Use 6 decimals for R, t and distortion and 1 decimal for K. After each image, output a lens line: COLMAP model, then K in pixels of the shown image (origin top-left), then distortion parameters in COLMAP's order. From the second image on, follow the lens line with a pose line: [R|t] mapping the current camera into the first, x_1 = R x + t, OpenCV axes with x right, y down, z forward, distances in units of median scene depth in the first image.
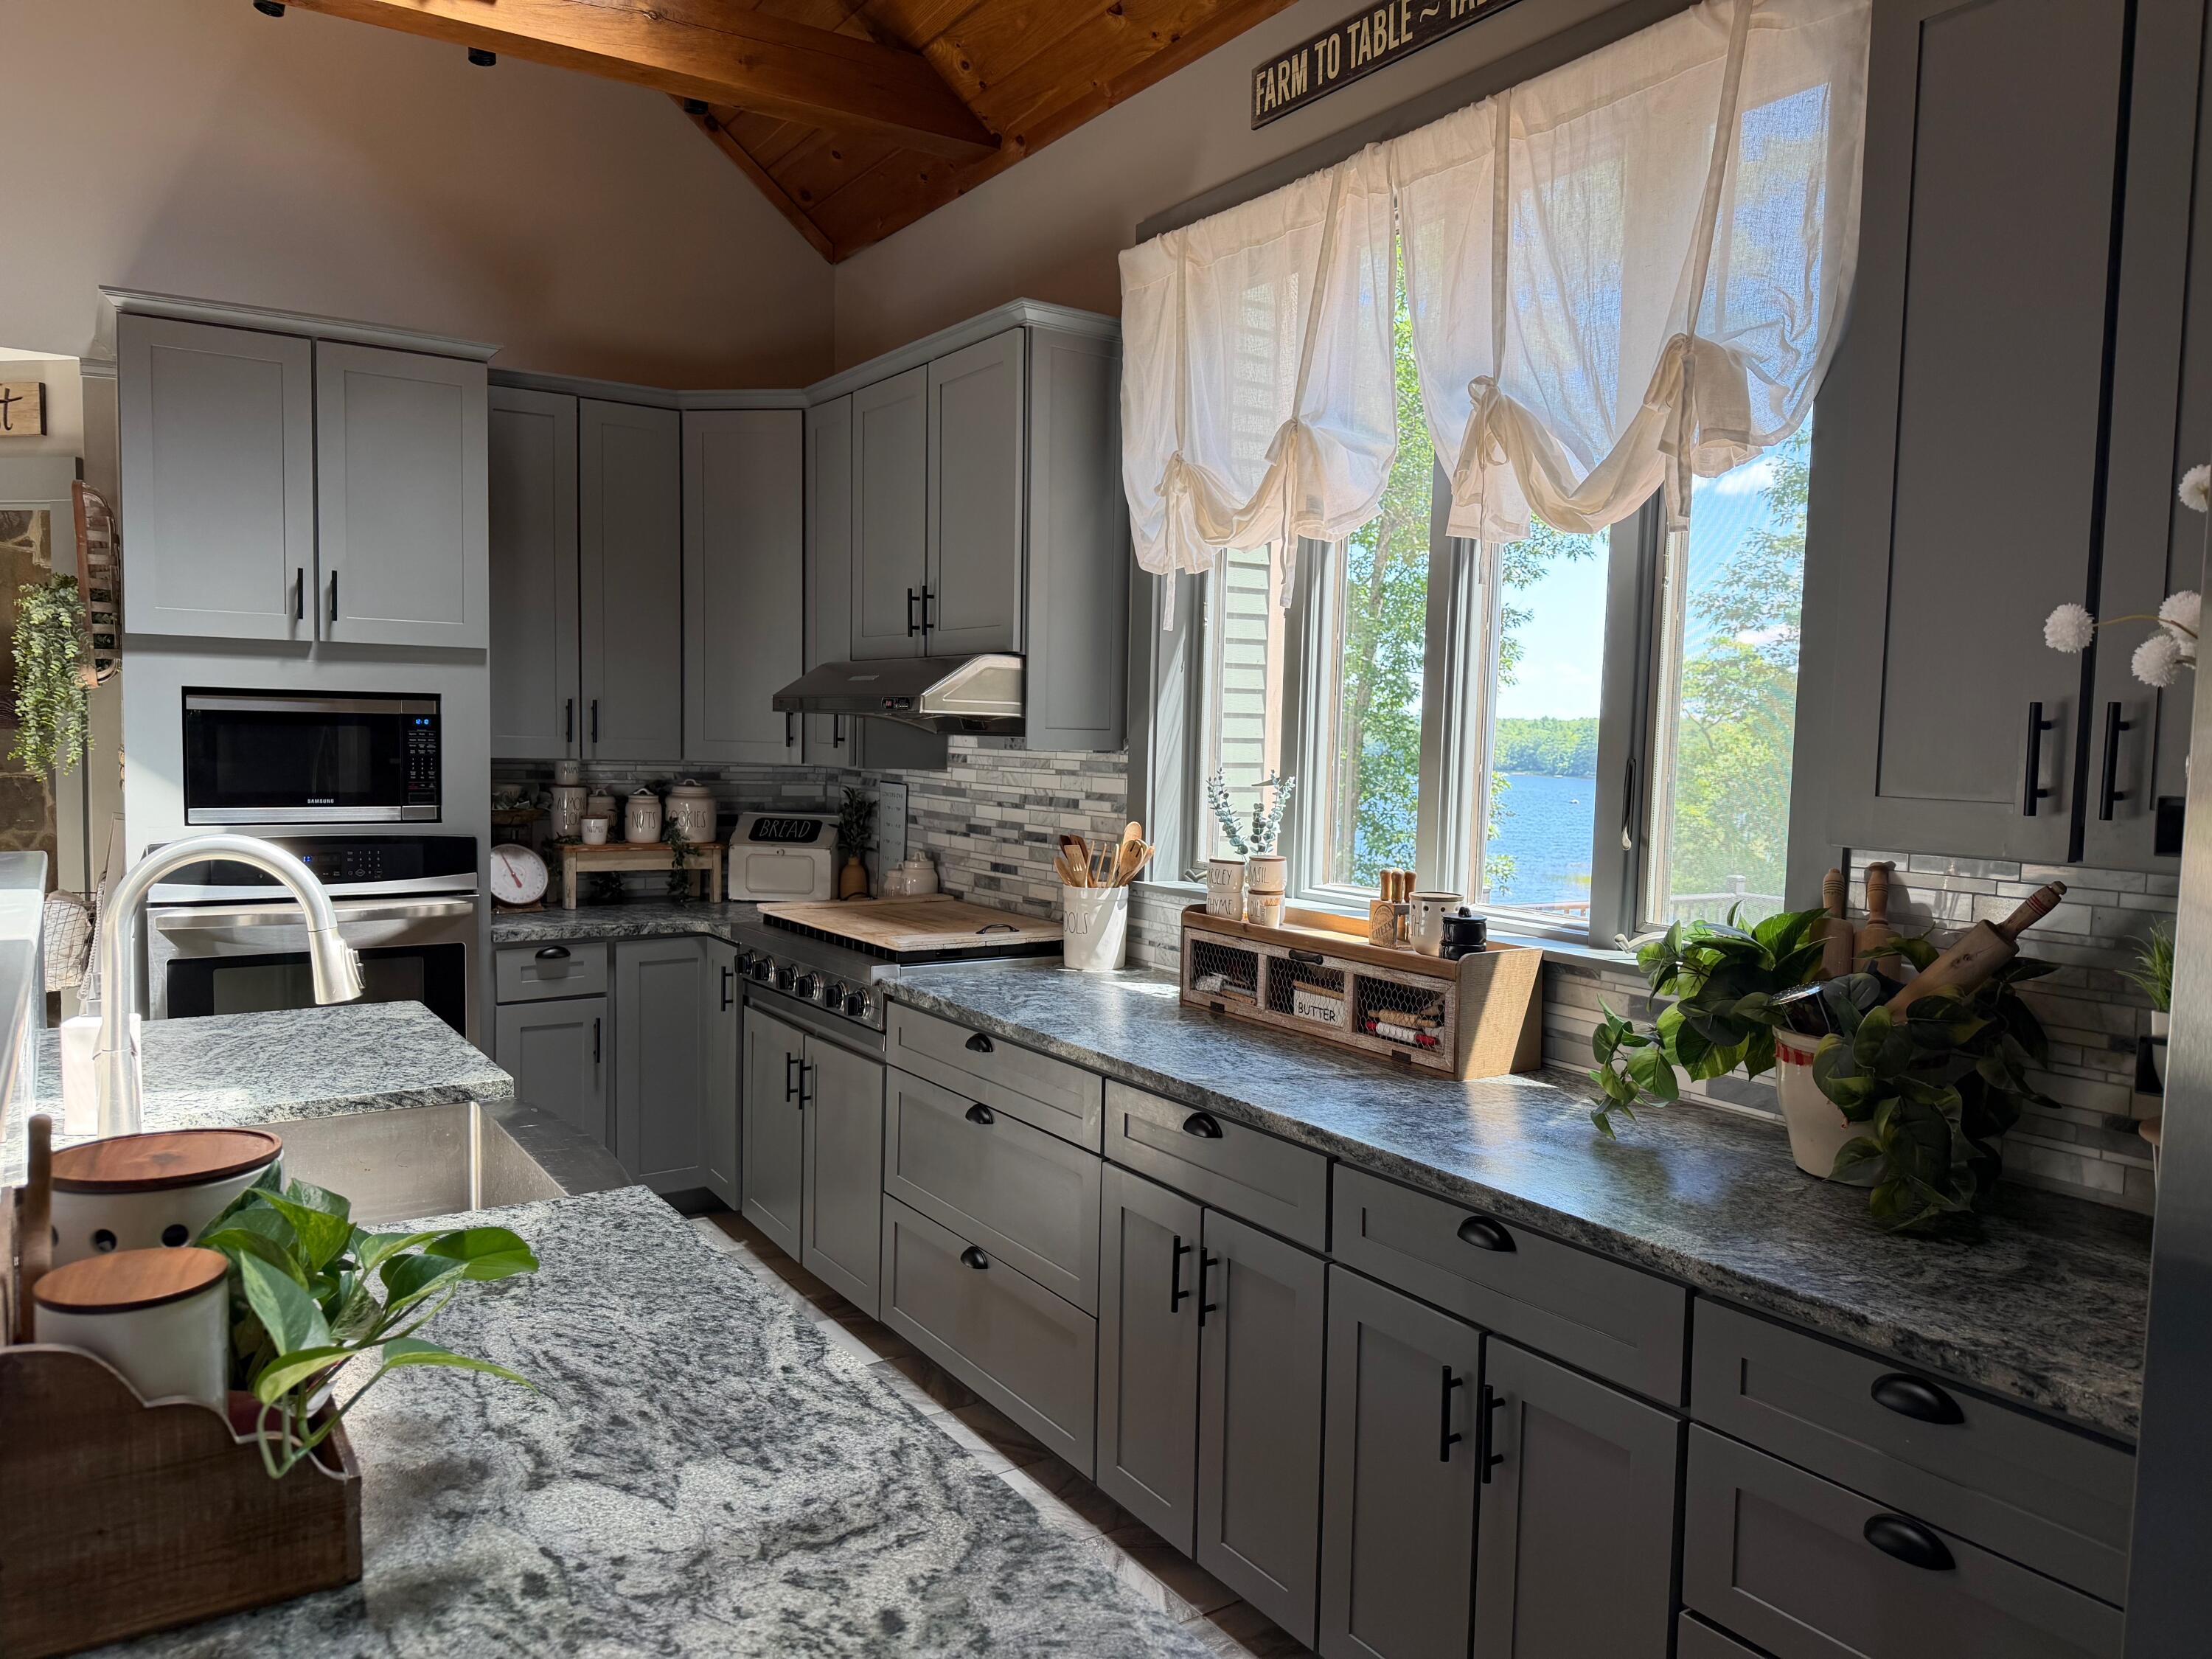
lens RADIAL K [[1537.8, 0, 1106.0], [0, 1537.8, 829.5], [0, 0, 1]] dist [0.177958, 0.000118]
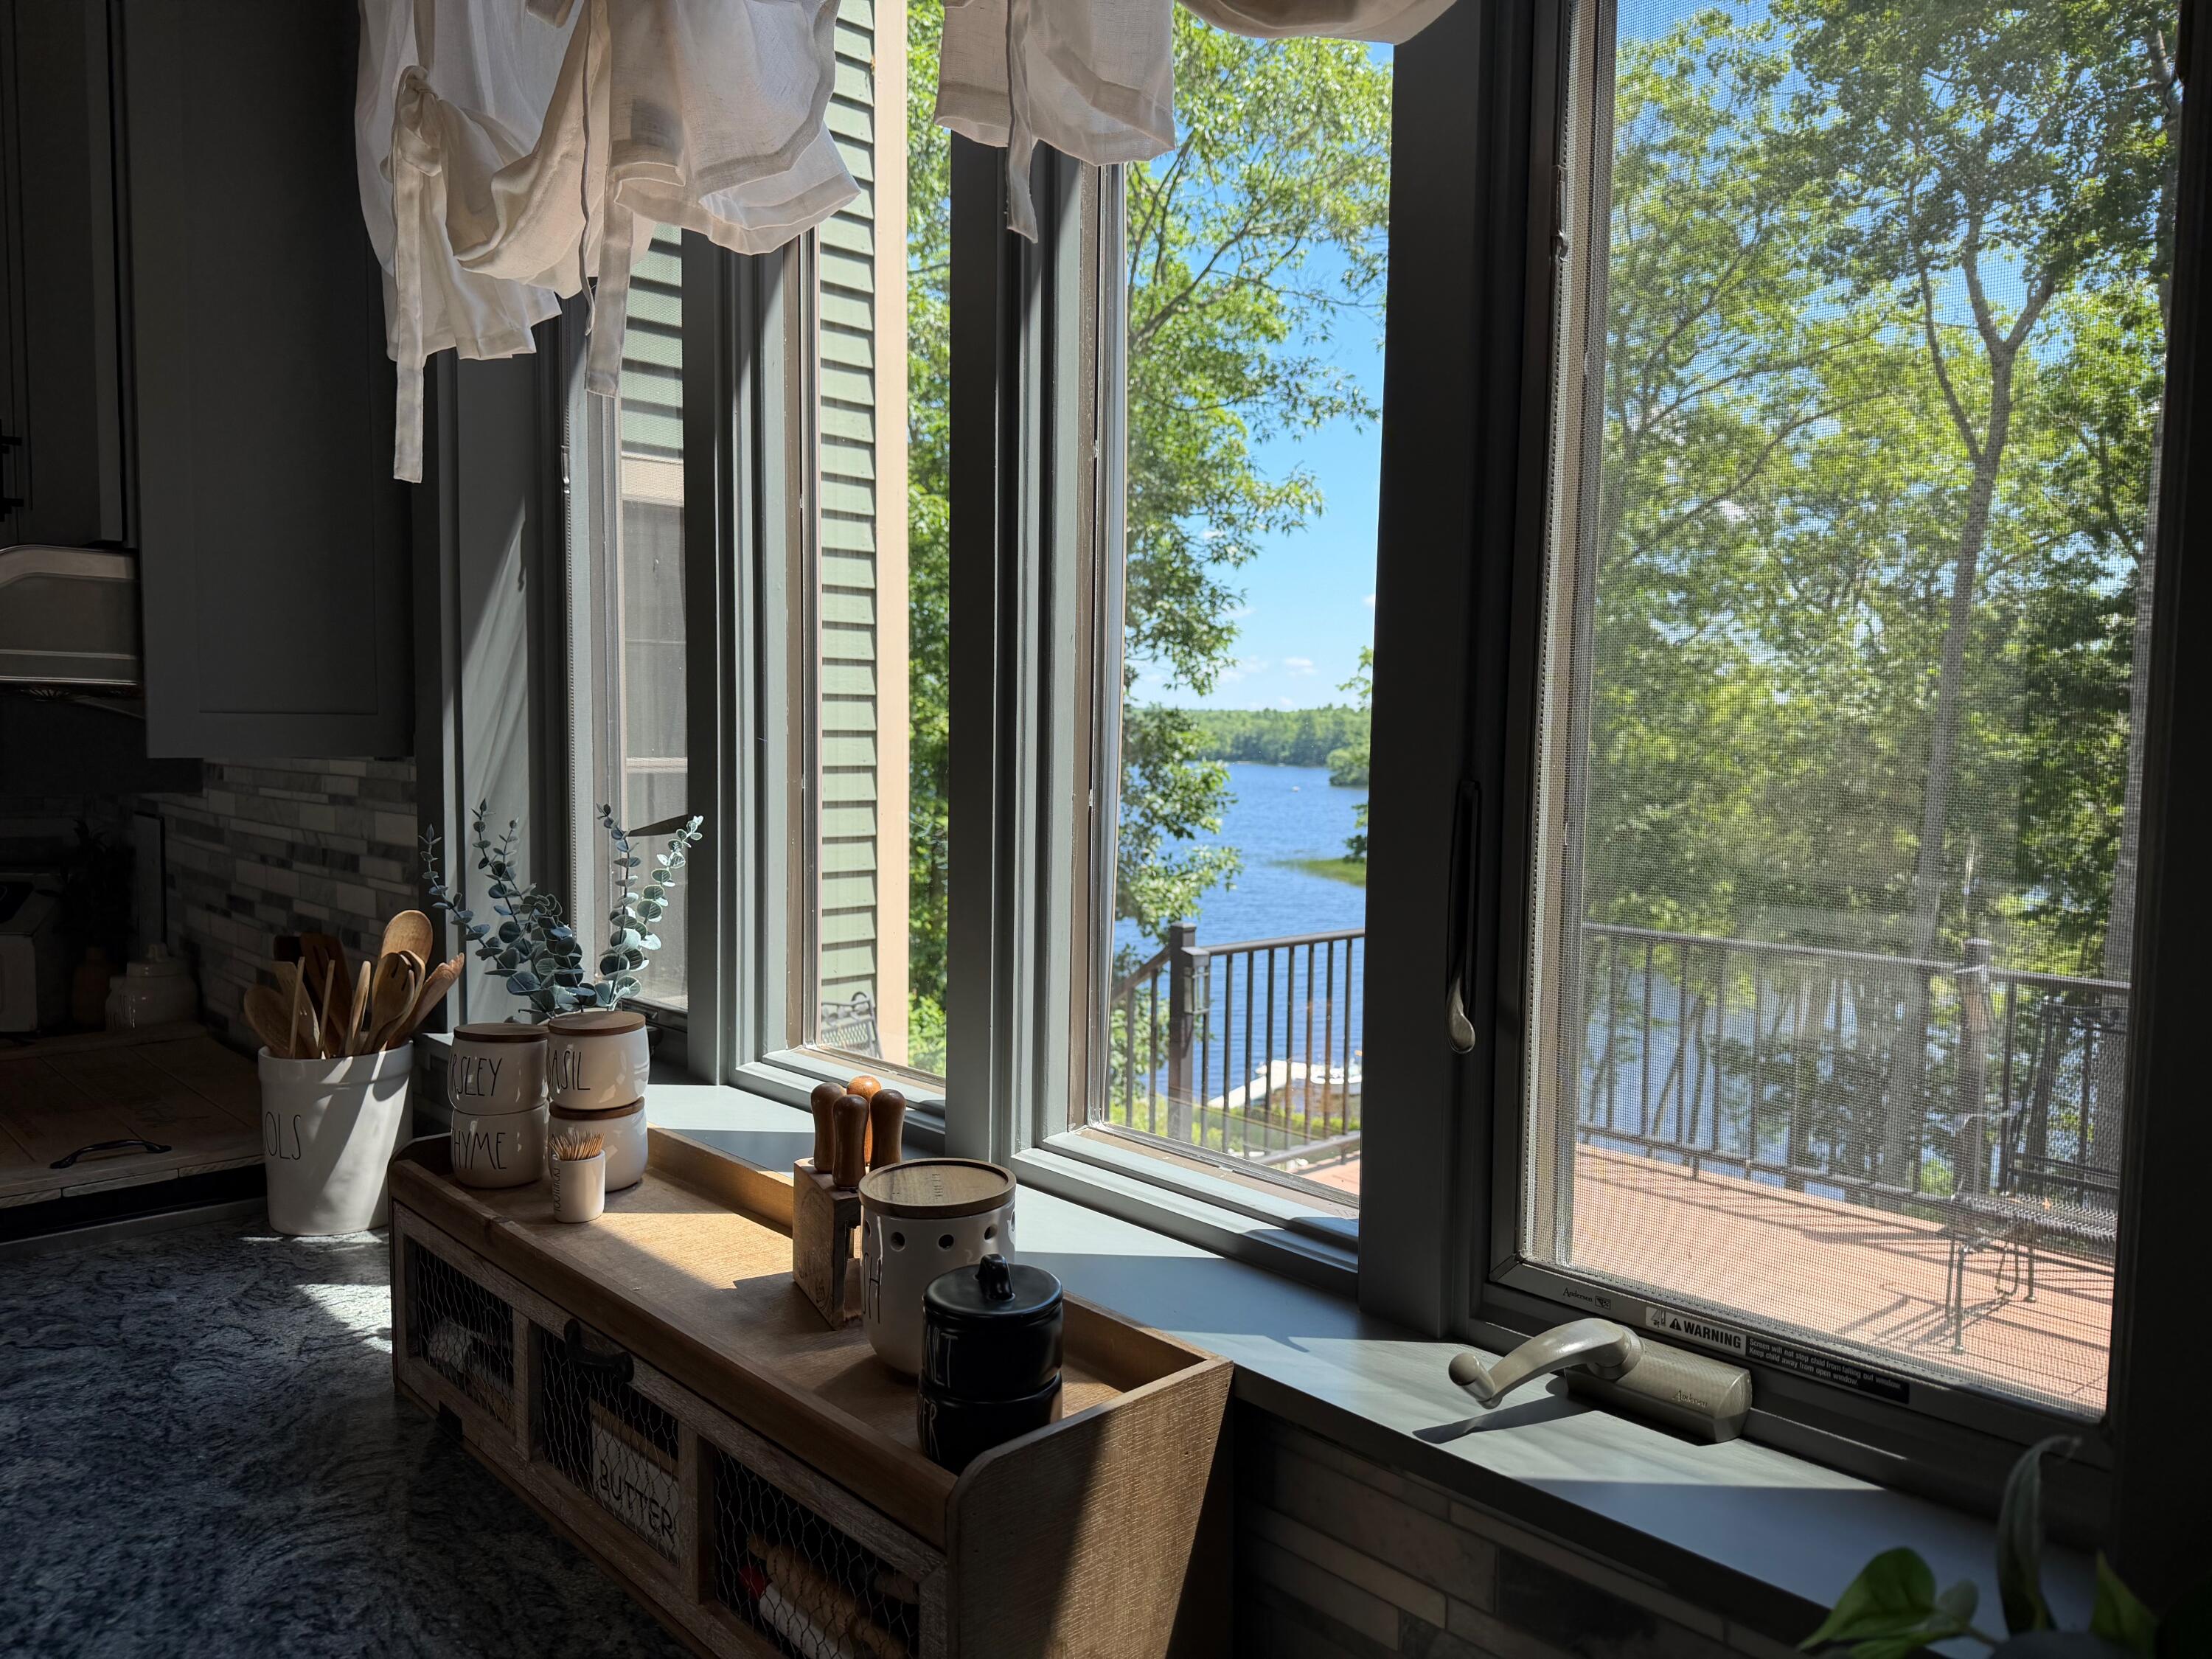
lens RADIAL K [[1548.9, 0, 1106.0], [0, 1548.9, 829.5], [0, 0, 1]] dist [0.004519, 0.000583]
pose [[0.985442, -0.022061, 0.168575, 0.147889], [0.021211, 0.999752, 0.006844, -0.028257], [-0.168685, -0.003169, 0.985665, 0.503669]]
